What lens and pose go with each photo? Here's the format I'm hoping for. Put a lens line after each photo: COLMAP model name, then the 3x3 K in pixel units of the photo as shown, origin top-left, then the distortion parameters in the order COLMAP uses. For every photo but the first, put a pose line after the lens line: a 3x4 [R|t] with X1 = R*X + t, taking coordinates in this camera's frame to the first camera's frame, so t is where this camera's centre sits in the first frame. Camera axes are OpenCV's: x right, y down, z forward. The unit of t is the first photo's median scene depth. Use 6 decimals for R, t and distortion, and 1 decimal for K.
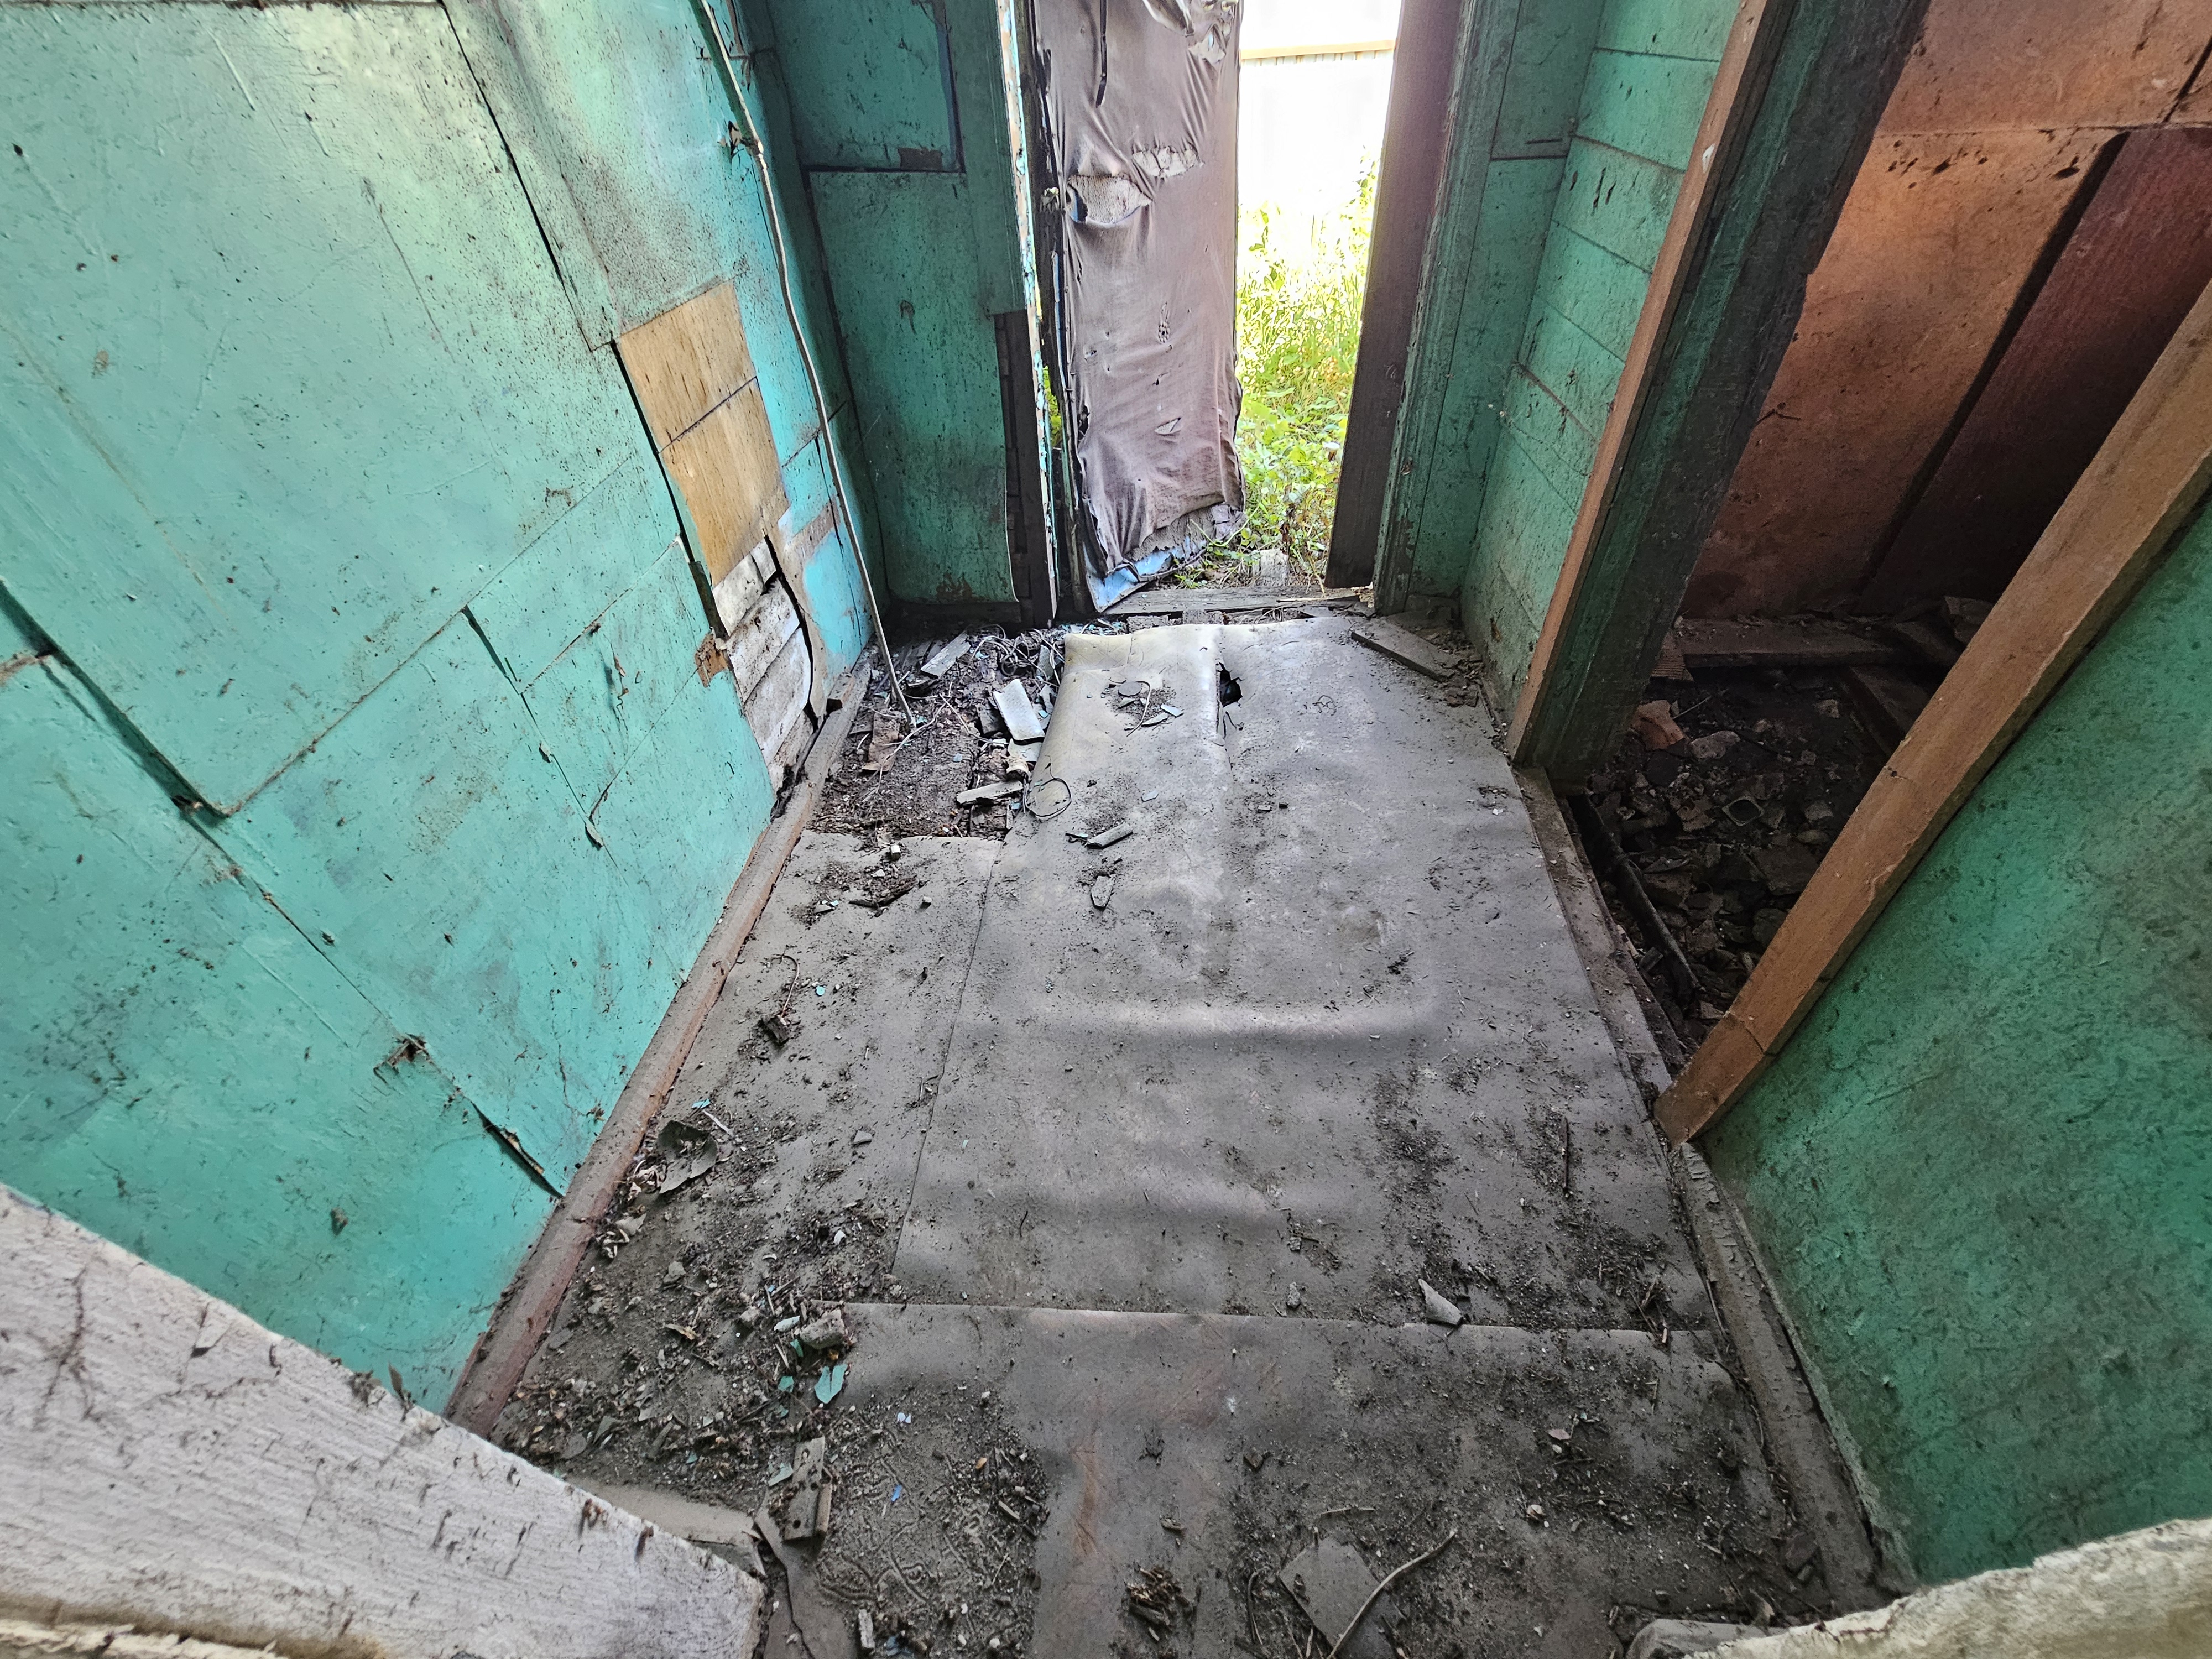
lens RADIAL K [[911.0, 0, 1104.4], [0, 911.0, 828.2], [0, 0, 1]] dist [-0.002189, 0.000517]
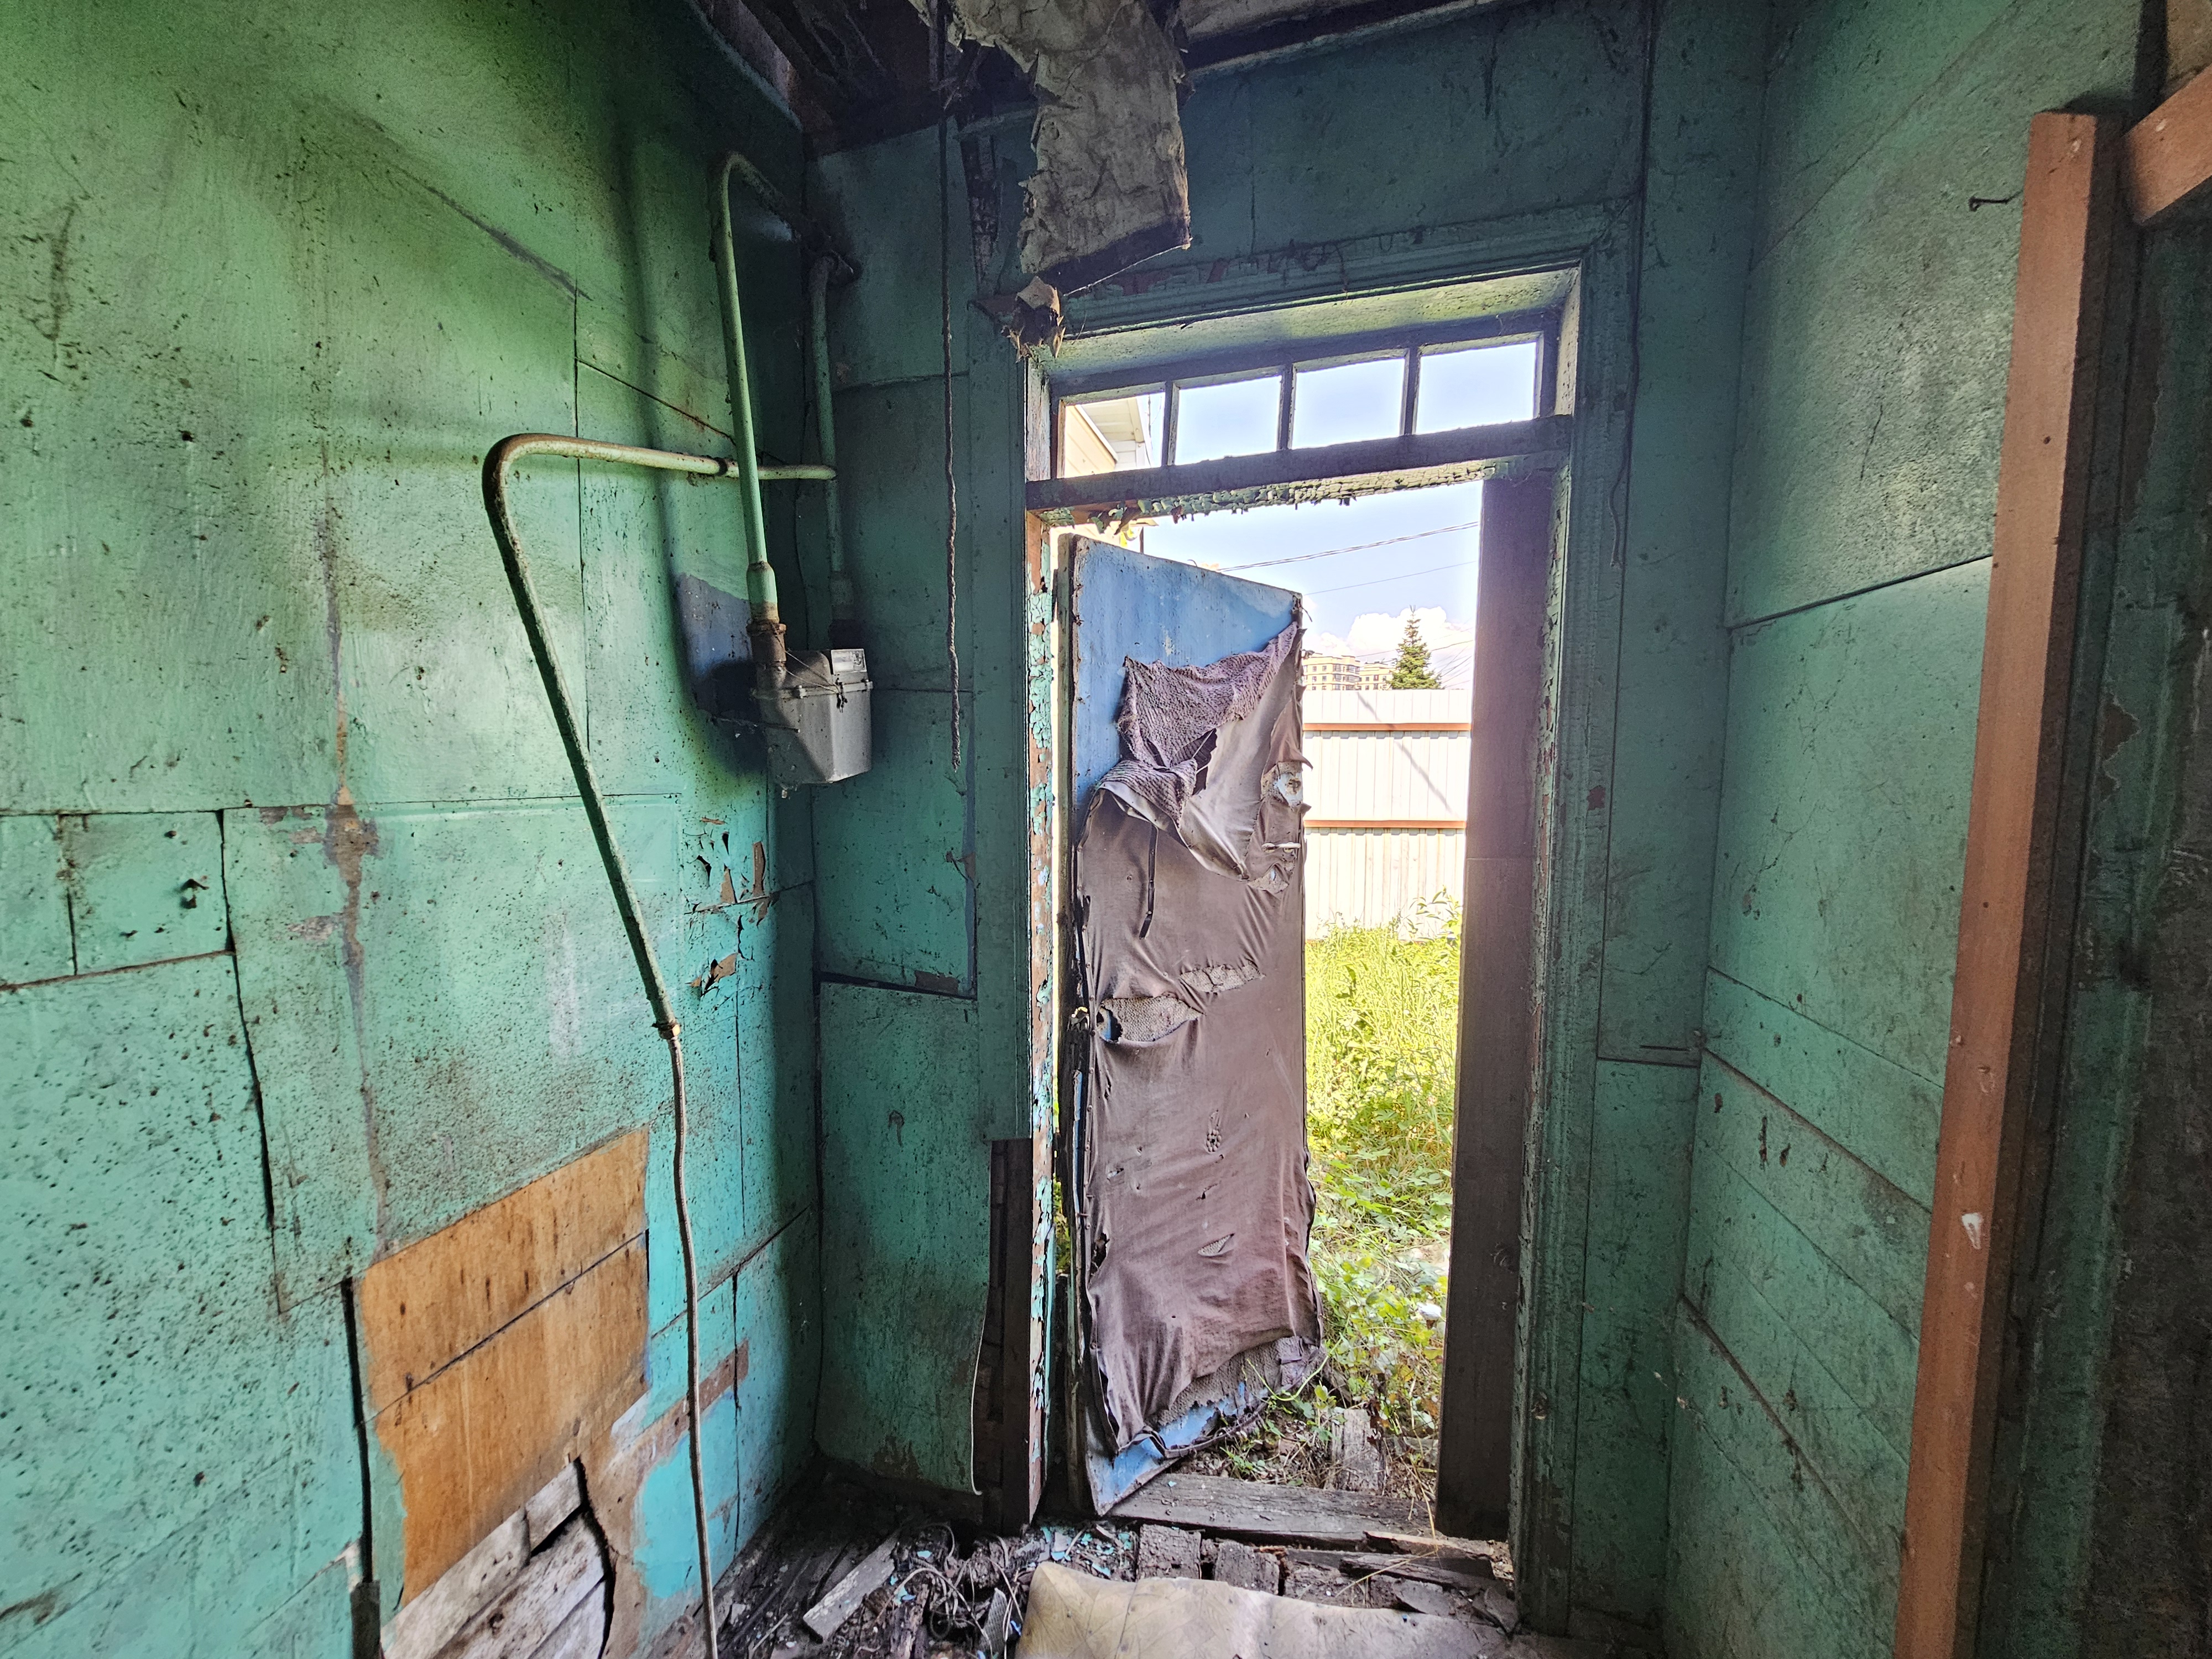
lens RADIAL K [[911.0, 0, 1099.0], [0, 911.0, 824.1], [0, 0, 1]] dist [-0.002189, 0.000517]
pose [[0.985979, 0.064639, -0.153841, 0.082411], [-0.144601, 0.791080, -0.594376, -0.298246], [0.083281, 0.608288, 0.789335, 0.164156]]
